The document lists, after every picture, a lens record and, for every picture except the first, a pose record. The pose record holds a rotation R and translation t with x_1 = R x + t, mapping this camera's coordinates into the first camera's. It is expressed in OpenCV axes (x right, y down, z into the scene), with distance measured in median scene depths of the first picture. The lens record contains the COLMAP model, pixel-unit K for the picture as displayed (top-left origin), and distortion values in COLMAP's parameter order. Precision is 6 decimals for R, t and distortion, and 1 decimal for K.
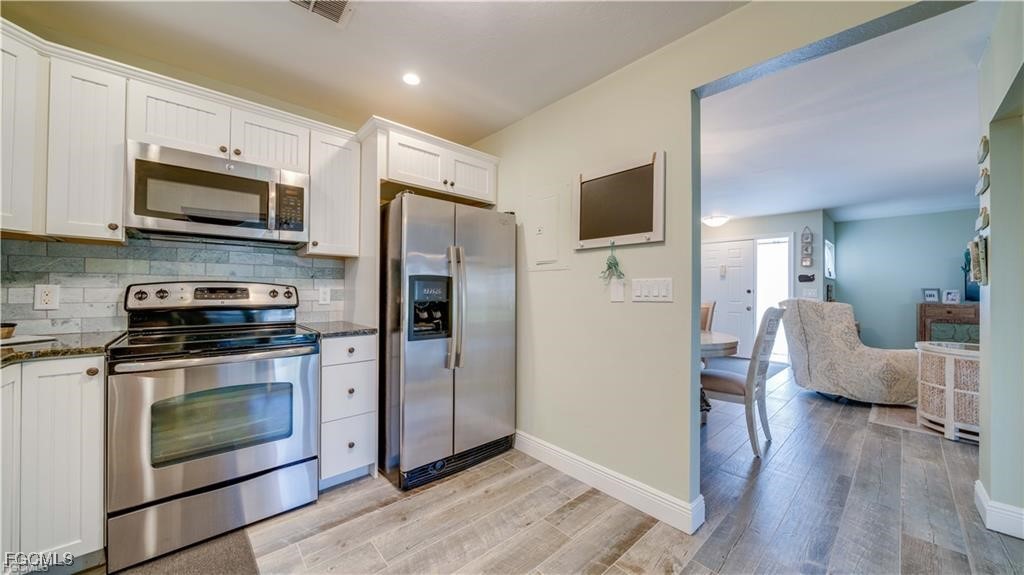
lens RADIAL K [[349.7, 0, 510.1], [0, 349.7, 287.1], [0, 0, 1]] dist [-0.005805, 0.000408]
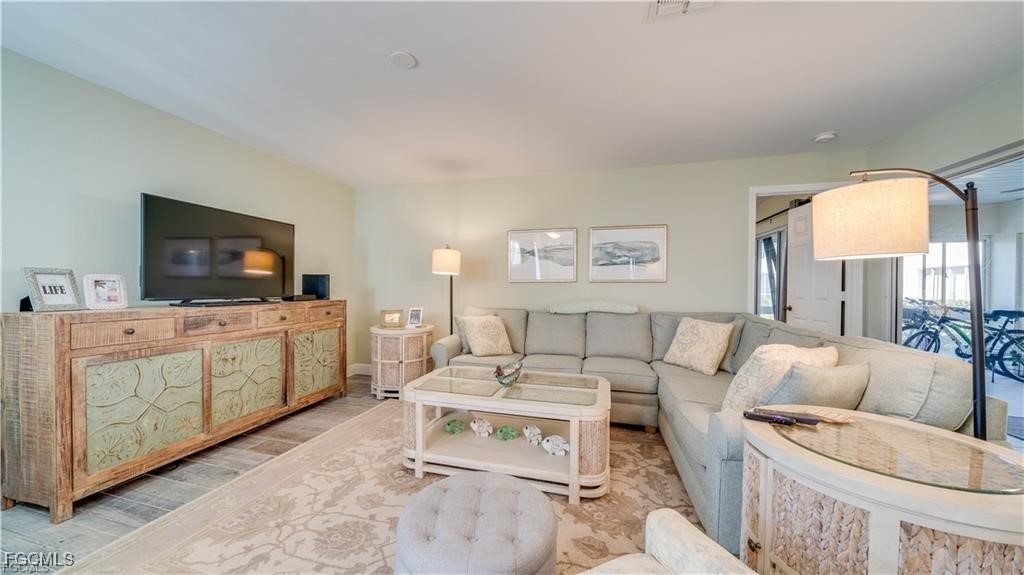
lens RADIAL K [[349.7, 0, 504.1], [0, 349.7, 290.5], [0, 0, 1]] dist [-0.005805, 0.000408]
pose [[-0.549725, -0.018897, 0.835132, 1.671012], [-0.018468, 0.999775, 0.010466, 0.034370], [-0.835142, -0.009670, -0.549950, 2.031360]]
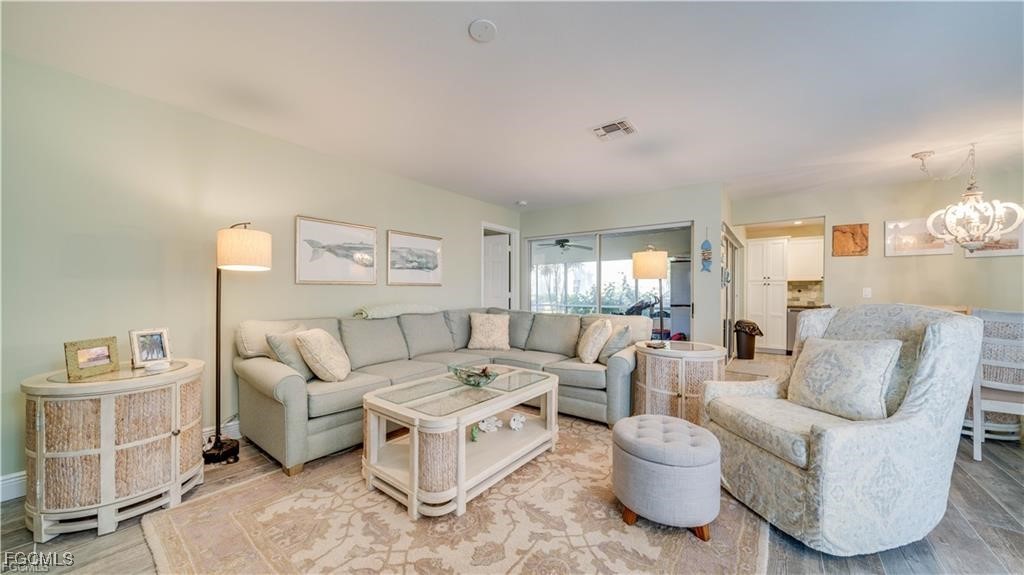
lens RADIAL K [[349.7, 0, 508.9], [0, 349.7, 290.3], [0, 0, 1]] dist [-0.005805, 0.000408]
pose [[-0.980966, -0.014717, -0.193620, 2.845950], [-0.012708, 0.999852, -0.011615, 0.043913], [0.193762, -0.008933, -0.981008, 2.628286]]
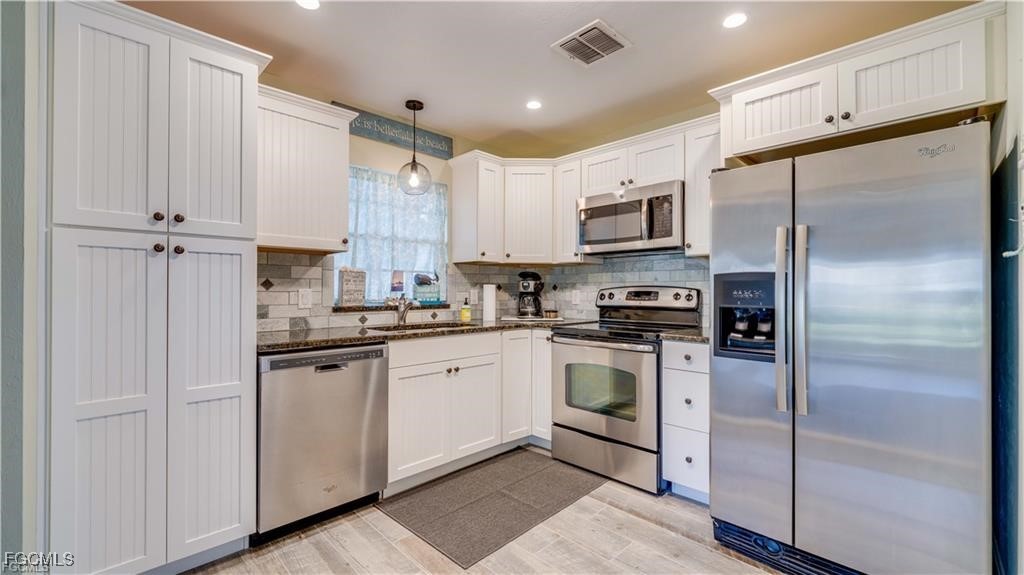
lens RADIAL K [[411.9, 0, 505.7], [0, 411.9, 288.4], [0, 0, 1]] dist [-0.001205, -0.000355]
pose [[0.050033, -0.013925, -0.998650, 0.624416], [0.007285, 0.999881, -0.013577, 0.008428], [0.998721, -0.006596, 0.050129, 0.464347]]
